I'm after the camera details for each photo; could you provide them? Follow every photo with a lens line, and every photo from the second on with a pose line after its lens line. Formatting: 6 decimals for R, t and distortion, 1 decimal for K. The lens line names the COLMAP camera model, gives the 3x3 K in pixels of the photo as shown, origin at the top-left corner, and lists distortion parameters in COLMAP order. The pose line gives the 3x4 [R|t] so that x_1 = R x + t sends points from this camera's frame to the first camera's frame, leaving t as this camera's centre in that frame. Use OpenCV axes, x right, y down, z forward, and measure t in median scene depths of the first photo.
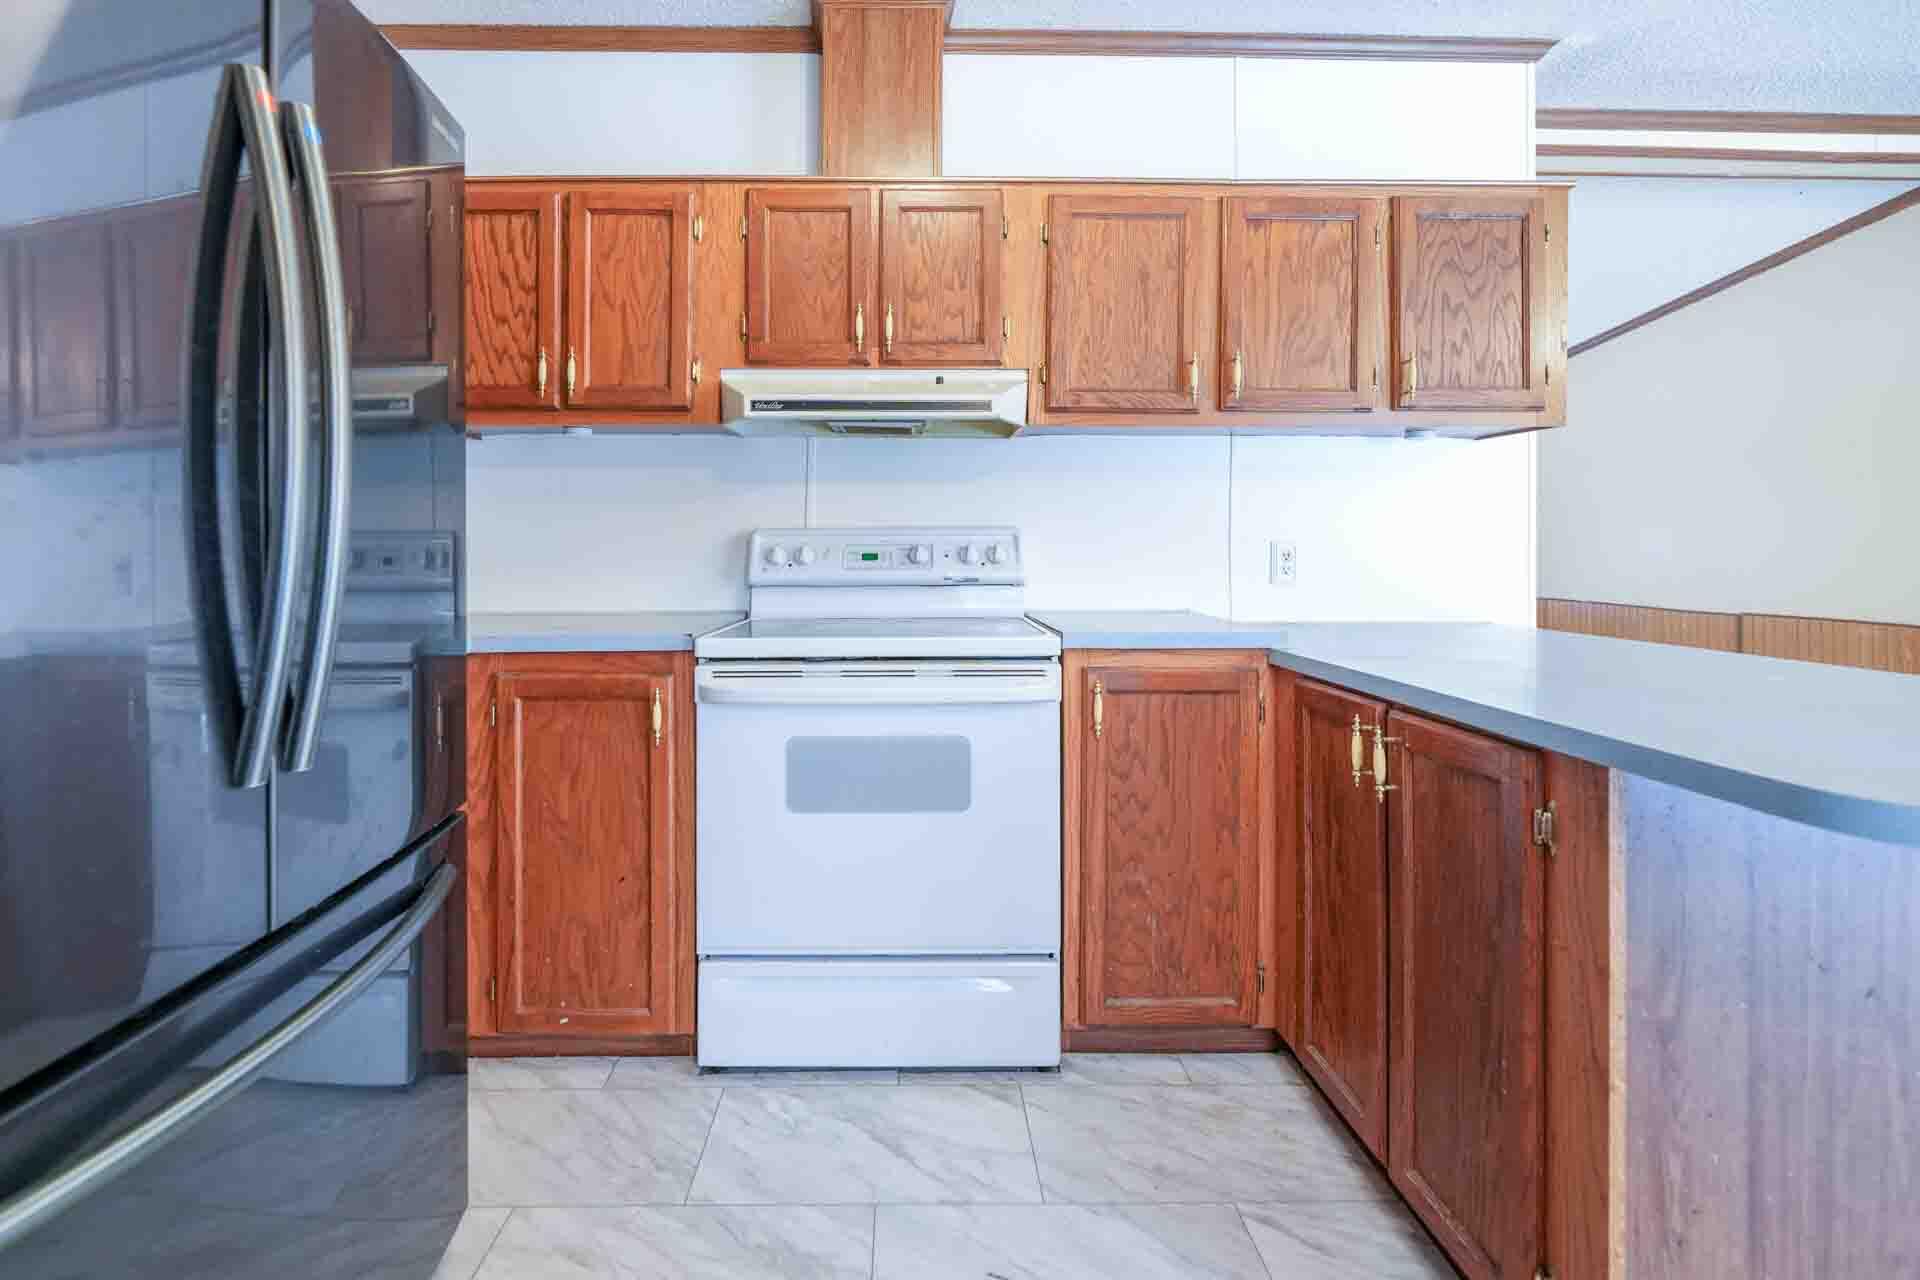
lens RADIAL K [[832.9, 0, 914.6], [0, 832.9, 542.4], [0, 0, 1]] dist [-0.000383, -0.000854]
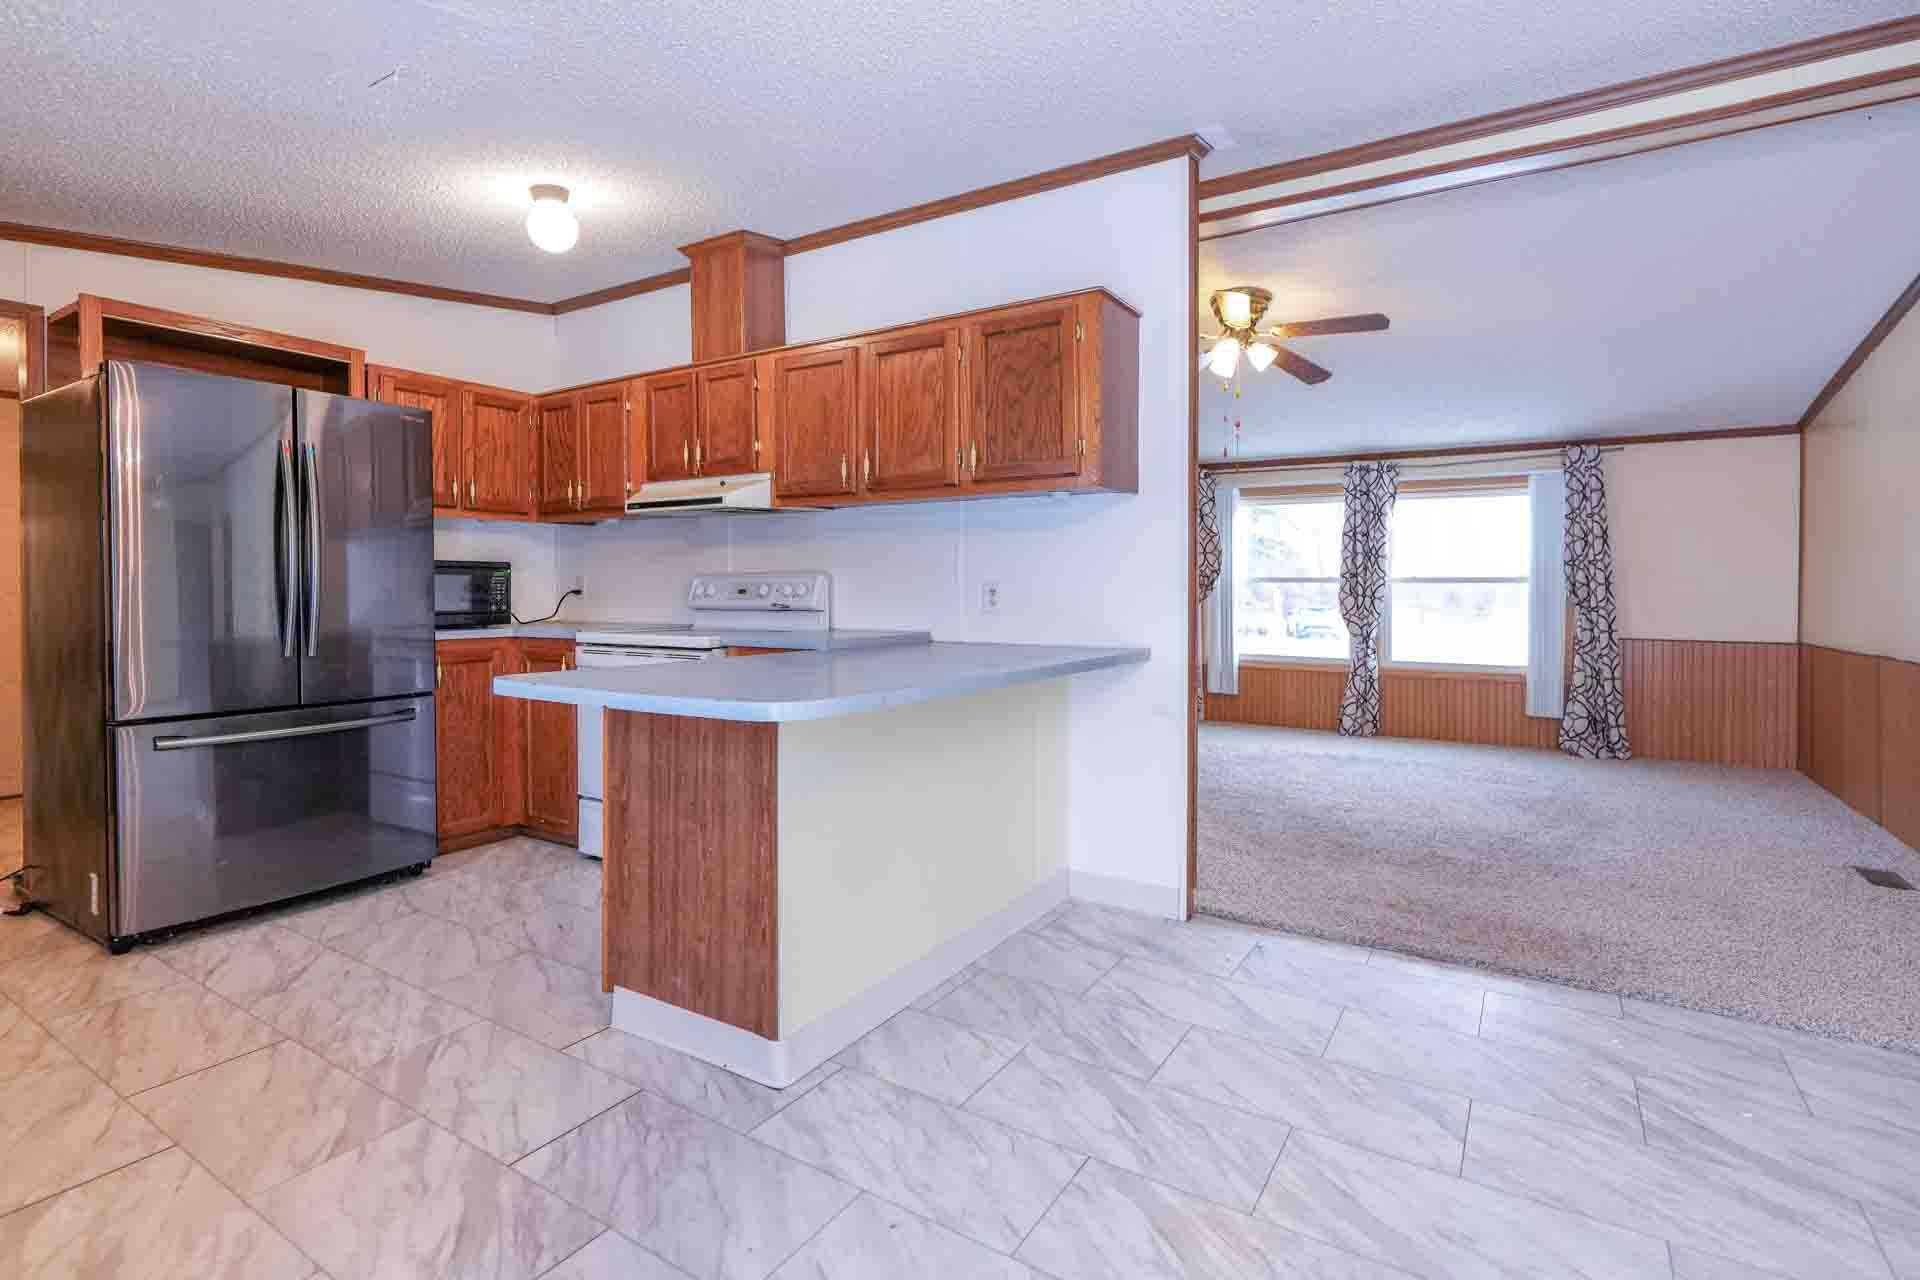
lens RADIAL K [[902.2, 0, 968.2], [0, 902.2, 596.0], [0, 0, 1]] dist [0.010990, -0.000002]
pose [[0.841860, 0.007495, -0.539644, 1.381310], [0.000425, 0.999894, 0.014549, 0.001075], [0.539696, -0.012478, 0.841768, -0.232890]]
